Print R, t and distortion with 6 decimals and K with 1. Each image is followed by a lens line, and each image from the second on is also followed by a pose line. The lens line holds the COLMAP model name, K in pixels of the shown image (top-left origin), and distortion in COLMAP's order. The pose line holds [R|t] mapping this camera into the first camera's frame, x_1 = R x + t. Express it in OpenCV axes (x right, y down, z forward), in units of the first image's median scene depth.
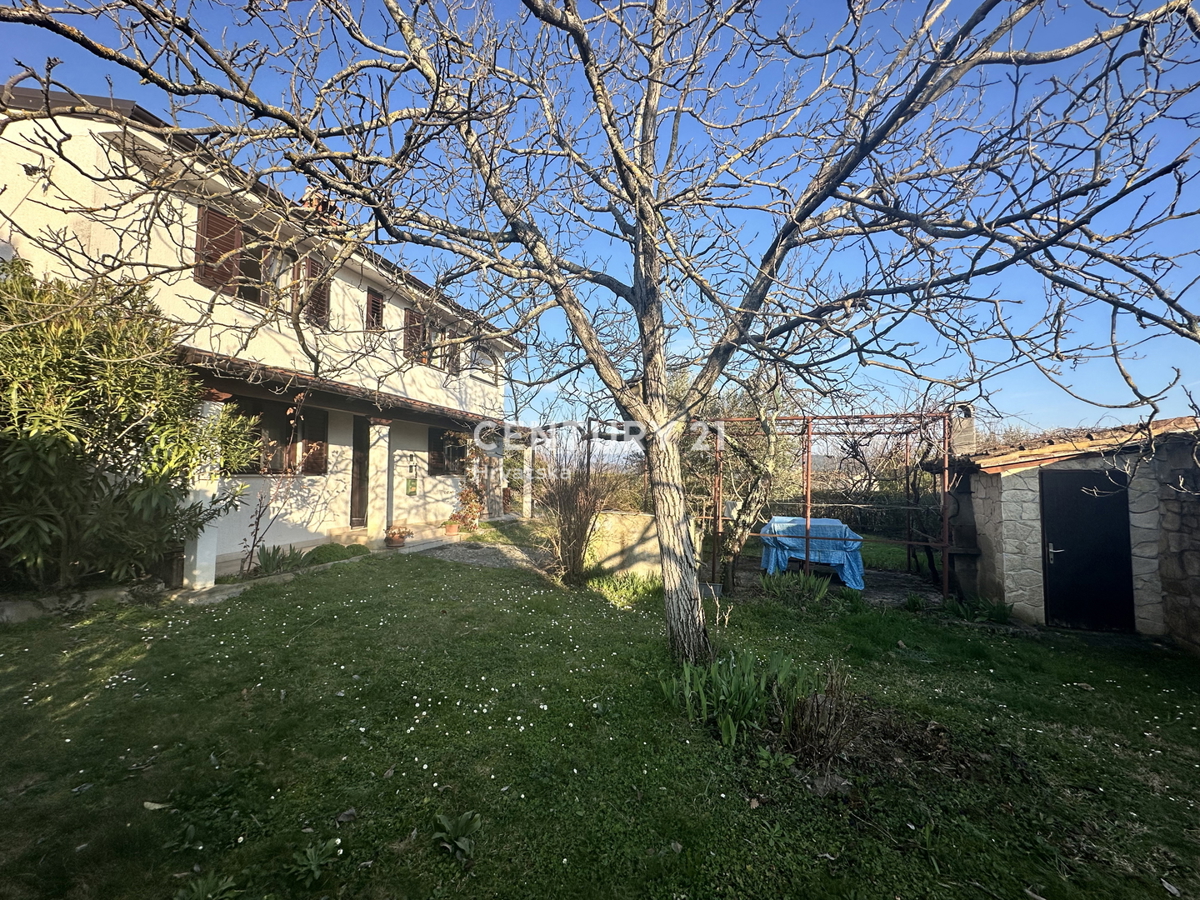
lens RADIAL K [[480.7, 0, 600.0], [0, 480.7, 450.0], [0, 0, 1]] dist [-0.001950, -0.000101]
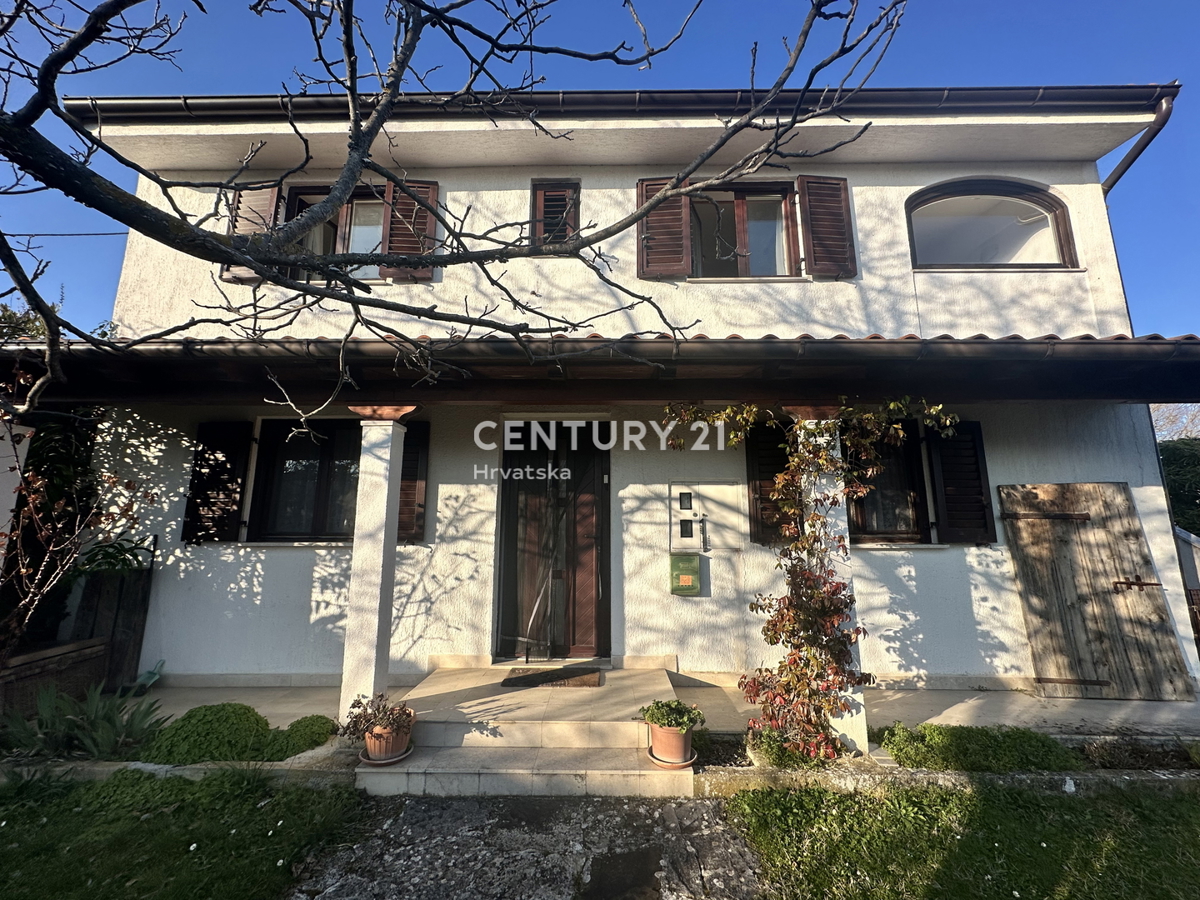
lens RADIAL K [[480.7, 0, 599.6], [0, 480.7, 450.2], [0, 0, 1]] dist [-0.001950, -0.000101]
pose [[0.258402, -0.177562, -0.949579, -0.017335], [0.047960, 0.984109, -0.170968, 0.045835], [0.964846, -0.001364, 0.262812, 0.953438]]
